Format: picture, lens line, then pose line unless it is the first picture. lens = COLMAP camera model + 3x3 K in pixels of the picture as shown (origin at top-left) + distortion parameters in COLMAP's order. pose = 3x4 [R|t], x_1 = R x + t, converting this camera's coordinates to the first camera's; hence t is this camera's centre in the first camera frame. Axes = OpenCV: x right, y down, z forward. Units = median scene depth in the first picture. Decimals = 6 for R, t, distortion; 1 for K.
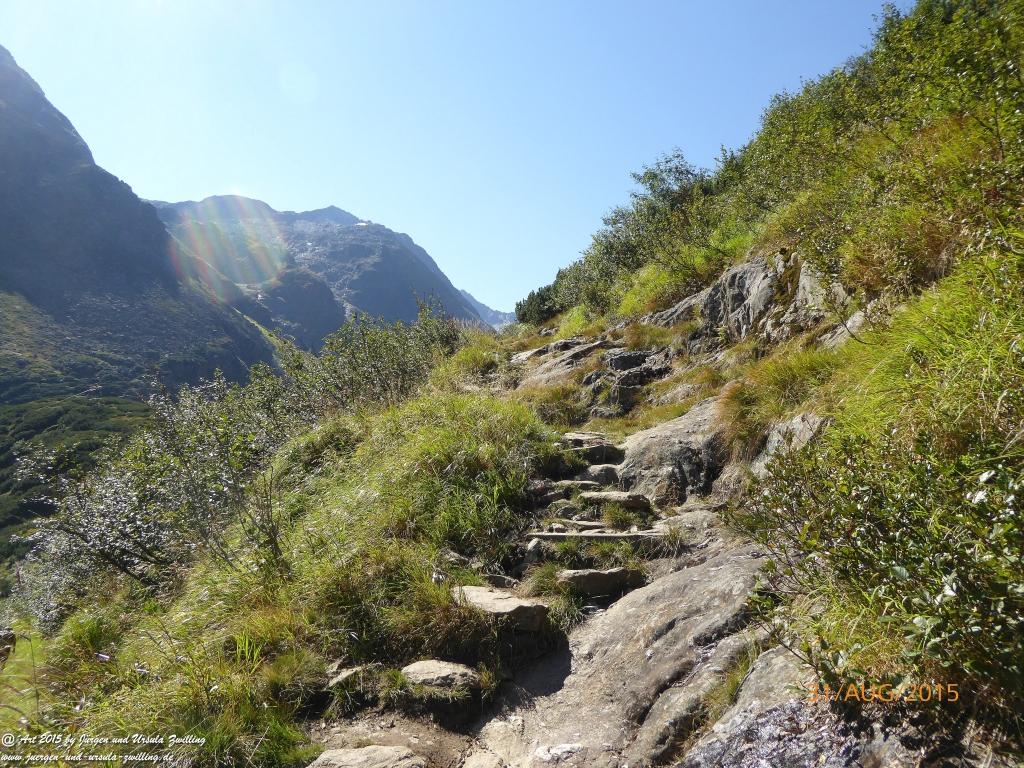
lens RADIAL K [[722.8, 0, 514.3], [0, 722.8, 394.8], [0, 0, 1]] dist [-0.030703, 0.005377]
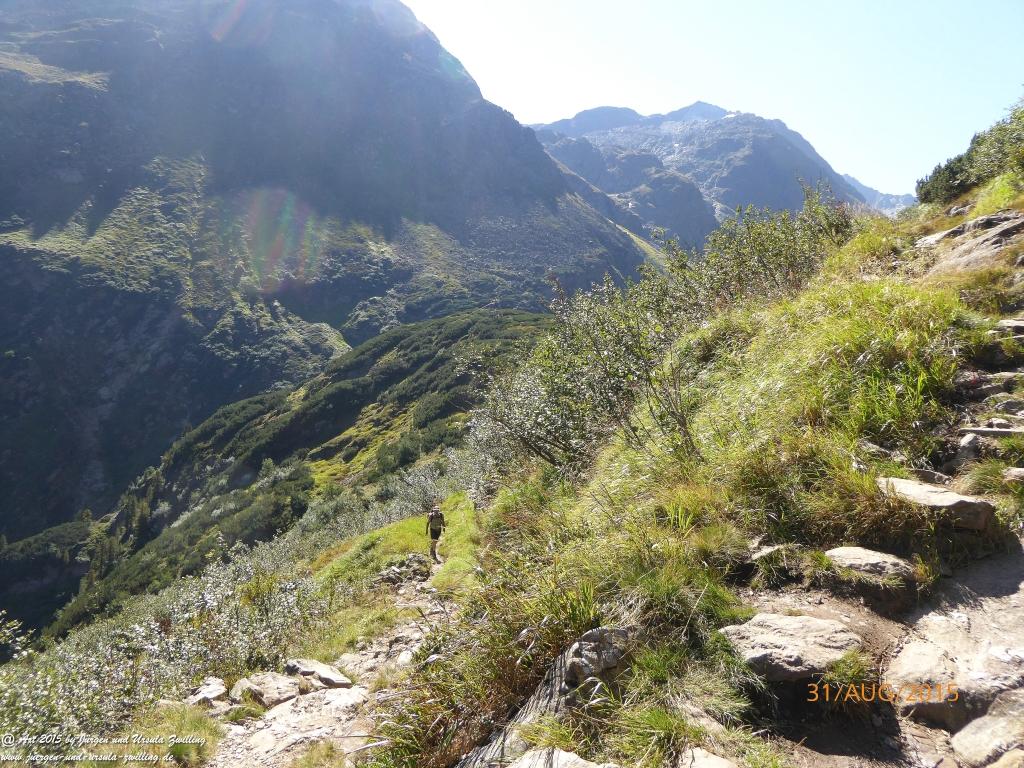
lens RADIAL K [[722.8, 0, 521.8], [0, 722.8, 391.1], [0, 0, 1]] dist [-0.030703, 0.005377]
pose [[0.880497, 0.014068, -0.473843, -0.006095], [0.046605, 0.992148, 0.116058, 0.002602], [0.471755, -0.124273, 0.872928, -0.004444]]
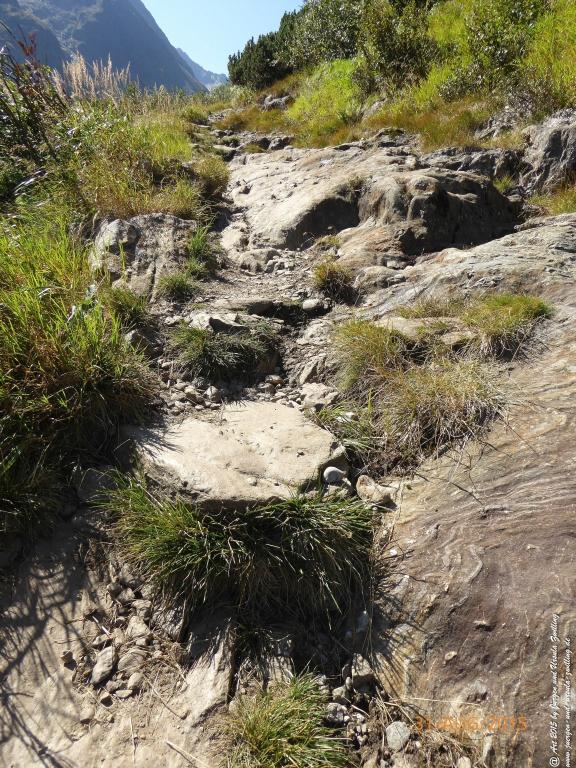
lens RADIAL K [[542.1, 0, 286.2], [0, 542.1, 384.1], [0, 0, 1]] dist [-0.030703, 0.005377]
pose [[0.992404, 0.013787, 0.122244, -0.002542], [-0.060996, 0.918097, 0.391634, -0.040319], [-0.106832, -0.396116, 0.911965, 0.413755]]
